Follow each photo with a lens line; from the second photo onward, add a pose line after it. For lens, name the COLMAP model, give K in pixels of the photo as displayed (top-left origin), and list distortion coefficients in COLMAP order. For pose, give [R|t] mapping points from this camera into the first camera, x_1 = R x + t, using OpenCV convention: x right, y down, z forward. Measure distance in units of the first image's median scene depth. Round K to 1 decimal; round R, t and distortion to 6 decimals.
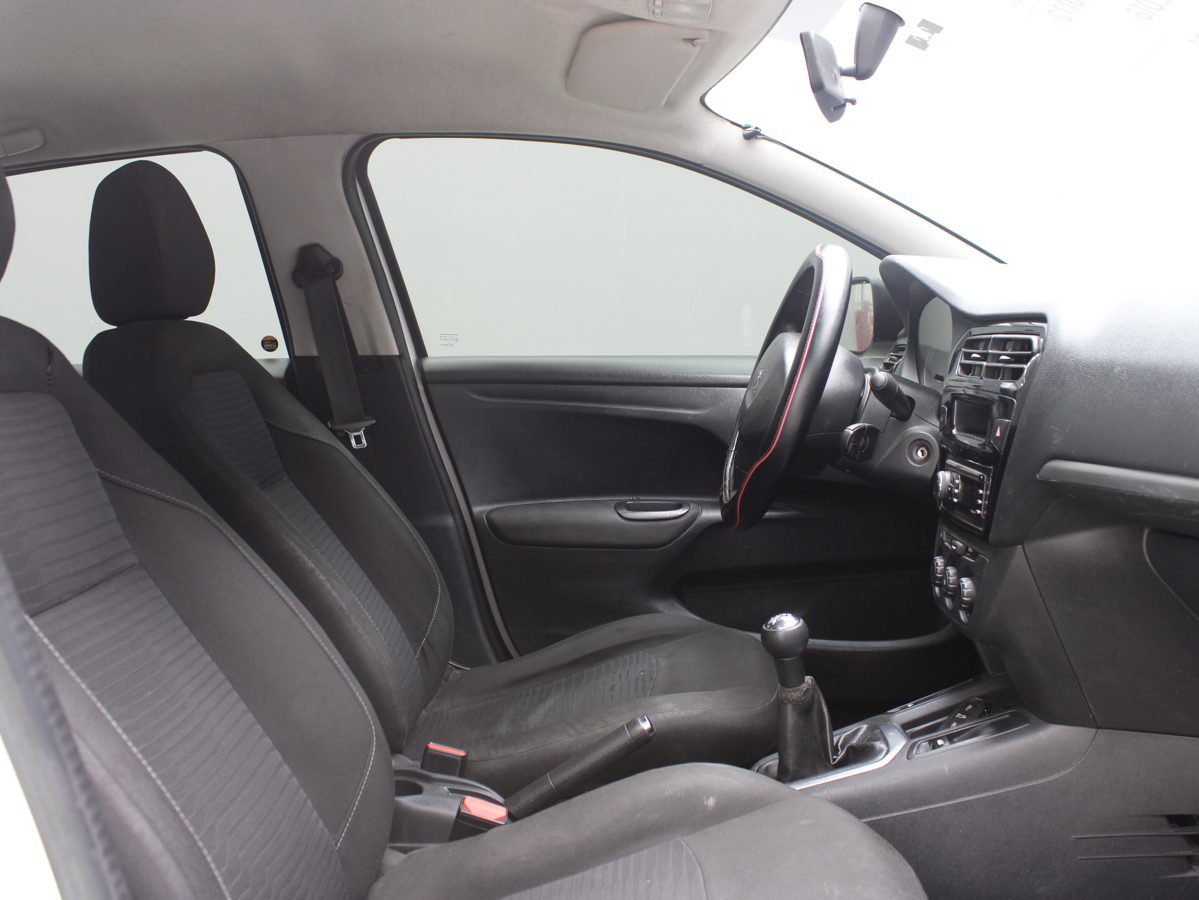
lens RADIAL K [[1229.9, 0, 599.5], [0, 1229.9, 450.0], [0, 0, 1]] dist [-0.166820, 0.161681]
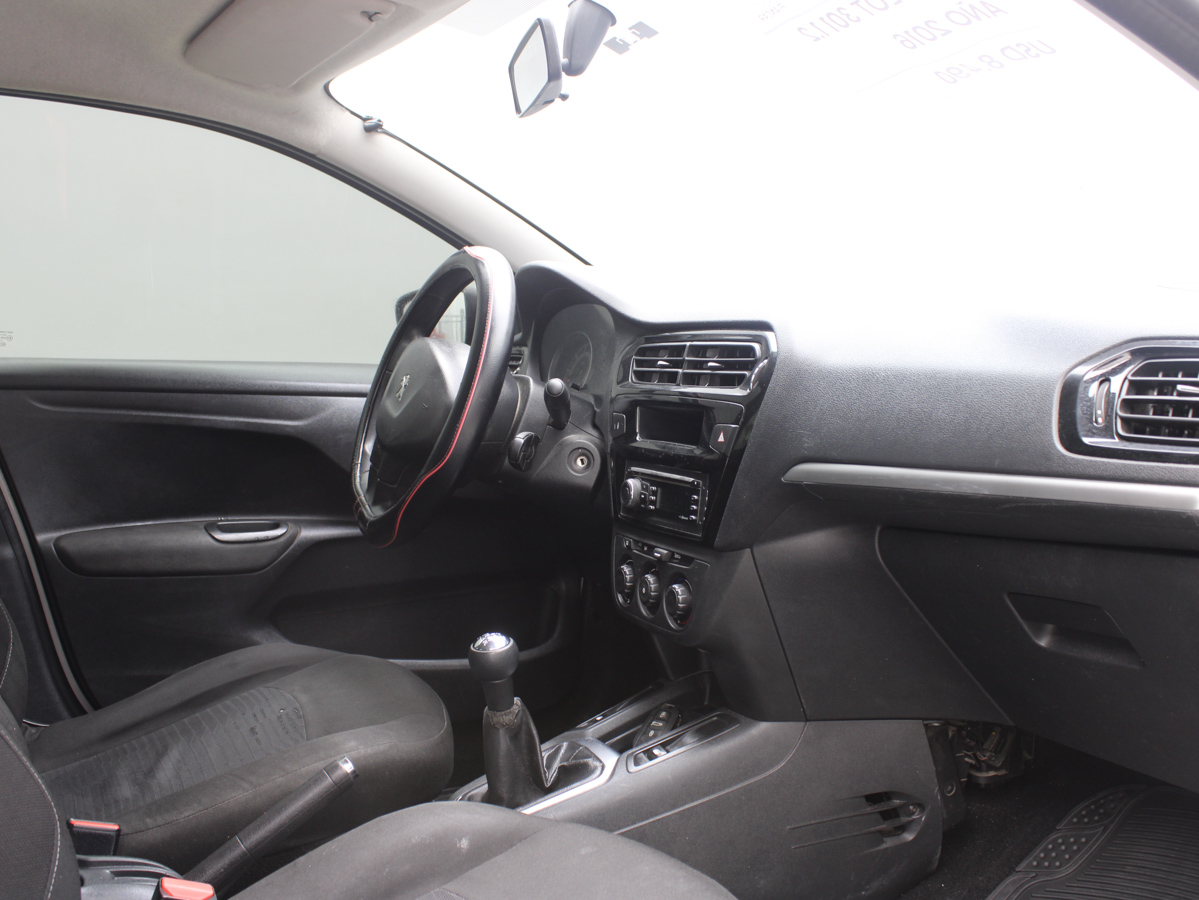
lens RADIAL K [[1229.9, 0, 599.5], [0, 1229.9, 450.0], [0, 0, 1]] dist [-0.166820, 0.161681]
pose [[0.888305, -0.009514, 0.459155, -0.199429], [0.016396, 0.999805, -0.011005, 0.004592], [-0.458960, 0.017304, 0.888288, 0.119231]]
